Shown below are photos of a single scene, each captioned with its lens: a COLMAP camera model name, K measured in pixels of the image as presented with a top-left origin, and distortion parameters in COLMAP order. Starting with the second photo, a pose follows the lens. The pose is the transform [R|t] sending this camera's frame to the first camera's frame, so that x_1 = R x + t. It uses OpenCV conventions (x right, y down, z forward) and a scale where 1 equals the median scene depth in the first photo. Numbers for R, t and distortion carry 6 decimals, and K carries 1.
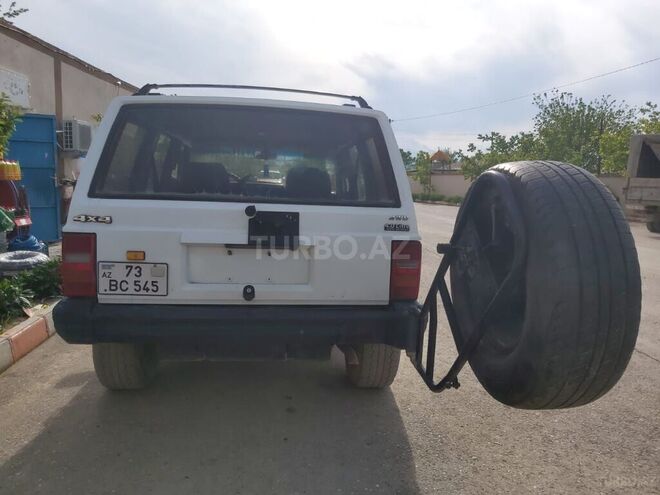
lens RADIAL K [[531.3, 0, 330.0], [0, 531.3, 247.5], [0, 0, 1]] dist [0.109764, -0.293745]
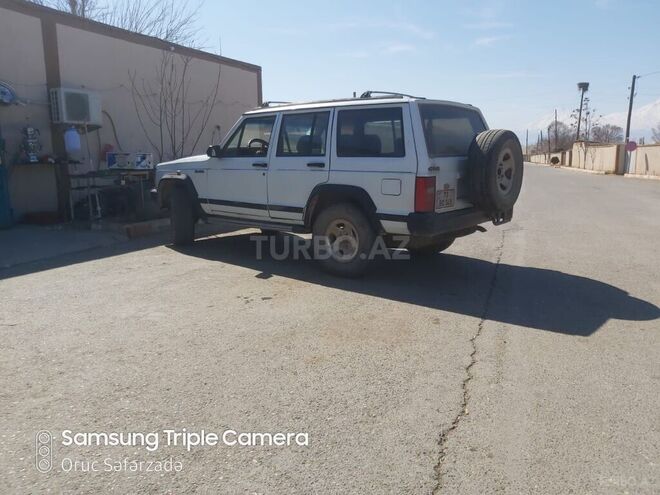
lens RADIAL K [[501.2, 0, 330.0], [0, 501.2, 247.5], [0, 0, 1]] dist [0.093478, -0.155722]
pose [[0.708449, -0.163035, 0.686673, -1.716010], [0.105999, 0.986496, 0.124860, -0.034914], [-0.697757, -0.015671, 0.716163, -0.009116]]
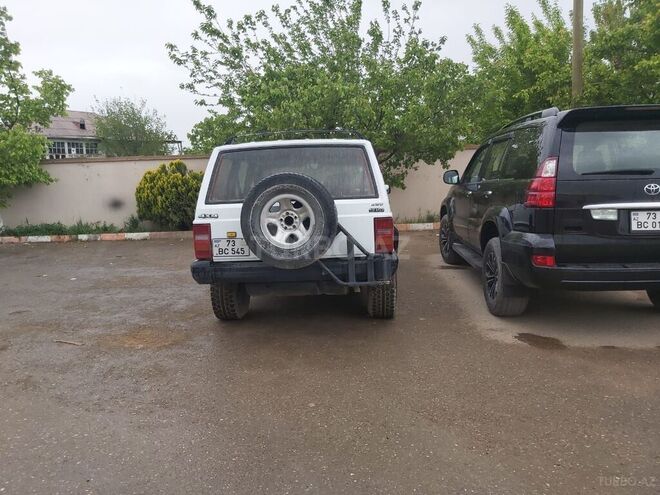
lens RADIAL K [[501.2, 0, 330.0], [0, 501.2, 247.5], [0, 0, 1]] dist [0.093478, -0.155722]
pose [[0.986607, -0.053854, -0.153968, 0.205127], [0.055318, 0.998455, 0.005240, 0.060802], [0.153448, -0.013688, 0.988062, -0.572323]]
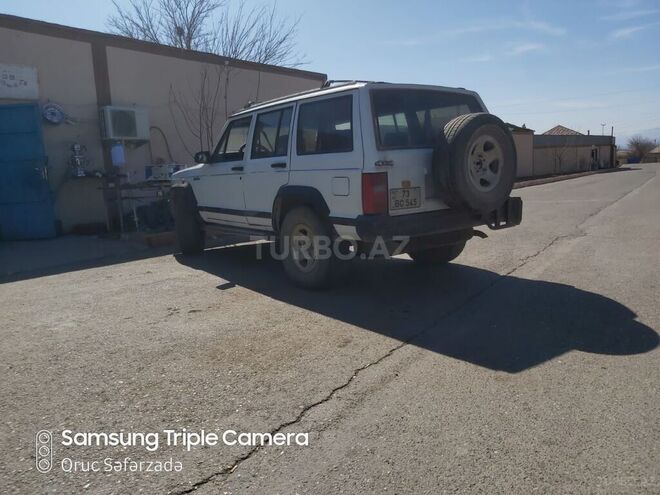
lens RADIAL K [[501.2, 0, 330.0], [0, 501.2, 247.5], [0, 0, 1]] dist [0.093478, -0.155722]
pose [[0.850331, -0.151147, 0.504075, -1.205745], [0.130621, 0.988511, 0.076059, 0.052919], [-0.509780, 0.001167, 0.860304, -0.179587]]
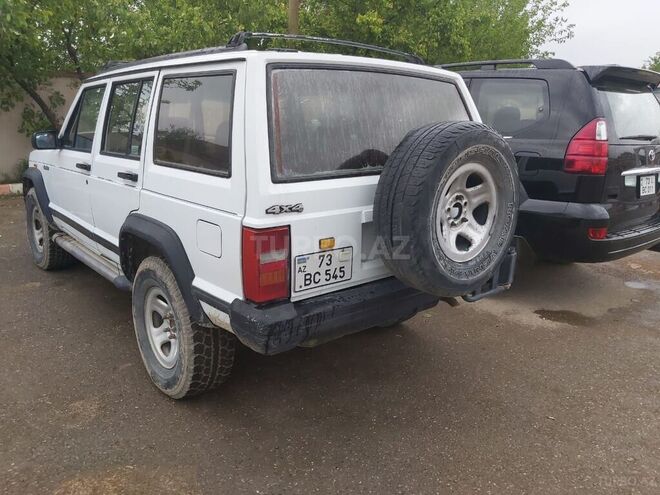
lens RADIAL K [[501.2, 0, 330.0], [0, 501.2, 247.5], [0, 0, 1]] dist [0.093478, -0.155722]
pose [[0.819779, -0.163581, 0.548820, -0.730226], [0.079202, 0.981512, 0.174244, -0.110865], [-0.567177, -0.099374, 0.817579, 0.264996]]
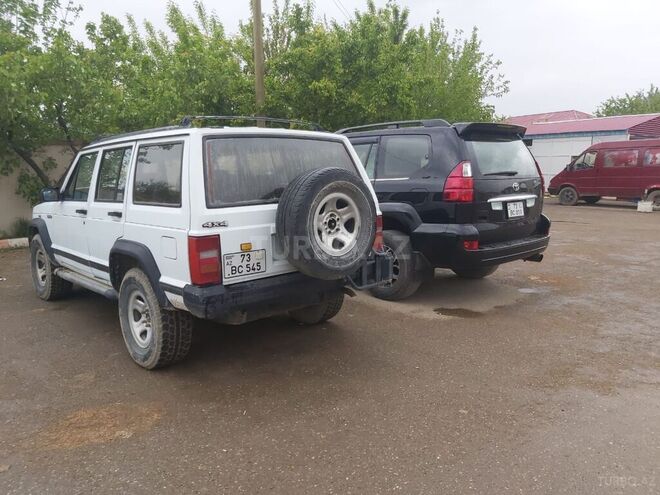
lens RADIAL K [[501.2, 0, 330.0], [0, 501.2, 247.5], [0, 0, 1]] dist [0.093478, -0.155722]
pose [[0.798036, -0.145935, 0.584672, -0.847962], [0.123358, 0.989249, 0.078543, -0.052544], [-0.589849, 0.009444, 0.807458, -0.176096]]
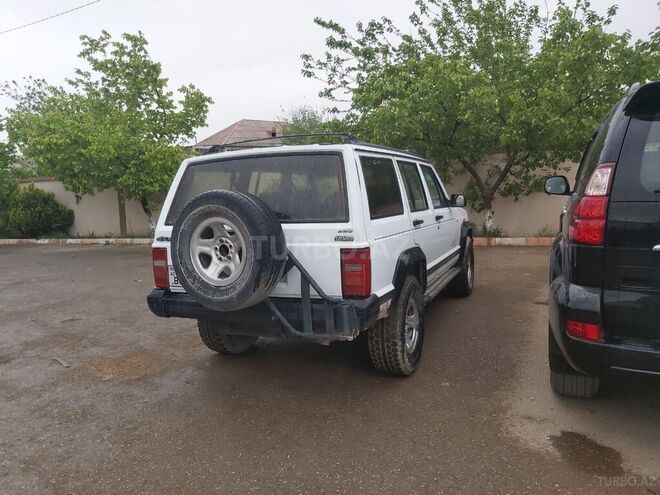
lens RADIAL K [[501.2, 0, 330.0], [0, 501.2, 247.5], [0, 0, 1]] dist [0.093478, -0.155722]
pose [[0.865107, -0.017776, -0.501272, 0.649373], [0.015942, 0.999841, -0.007944, -0.006769], [0.501334, -0.001119, 0.865253, -0.051250]]
